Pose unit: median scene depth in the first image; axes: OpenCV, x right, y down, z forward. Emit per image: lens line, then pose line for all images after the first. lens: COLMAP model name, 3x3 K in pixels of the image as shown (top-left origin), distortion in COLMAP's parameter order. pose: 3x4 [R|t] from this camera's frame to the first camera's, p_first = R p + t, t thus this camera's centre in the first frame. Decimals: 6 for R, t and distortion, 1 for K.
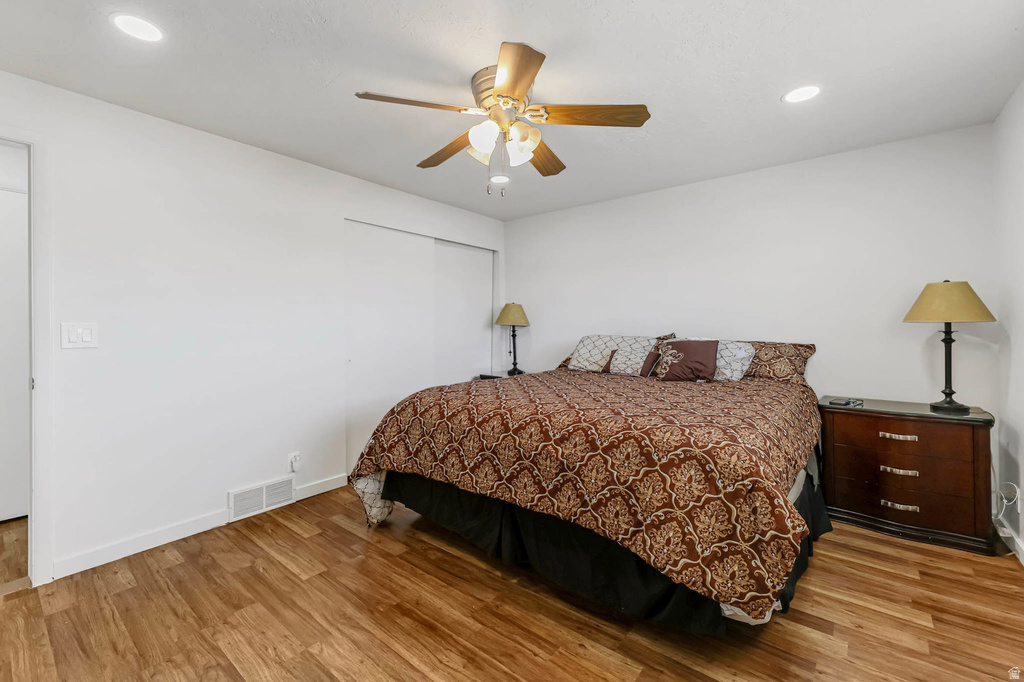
lens RADIAL K [[427.7, 0, 511.7], [0, 427.7, 324.0], [0, 0, 1]] dist [0.000671, -0.000332]
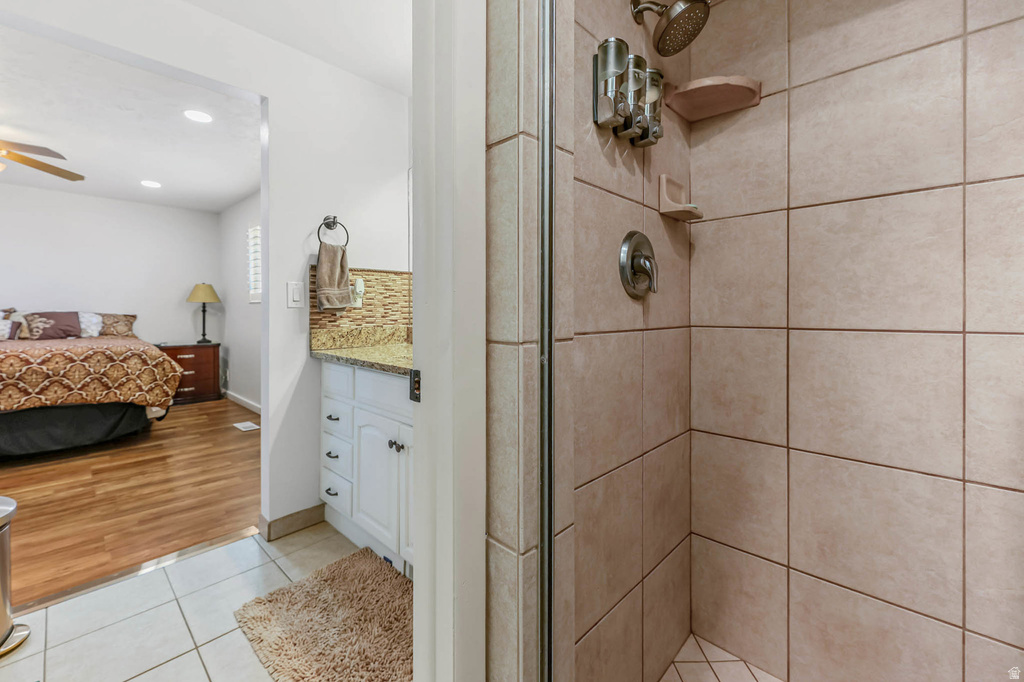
lens RADIAL K [[419.6, 0, 483.4], [0, 419.6, 310.9], [0, 0, 1]] dist [0.000060, -0.000011]
pose [[0.117093, 0.005690, 0.993105, -1.018968], [-0.005850, 0.999970, -0.005040, 0.045222], [-0.993104, -0.005219, 0.117123, -0.723771]]
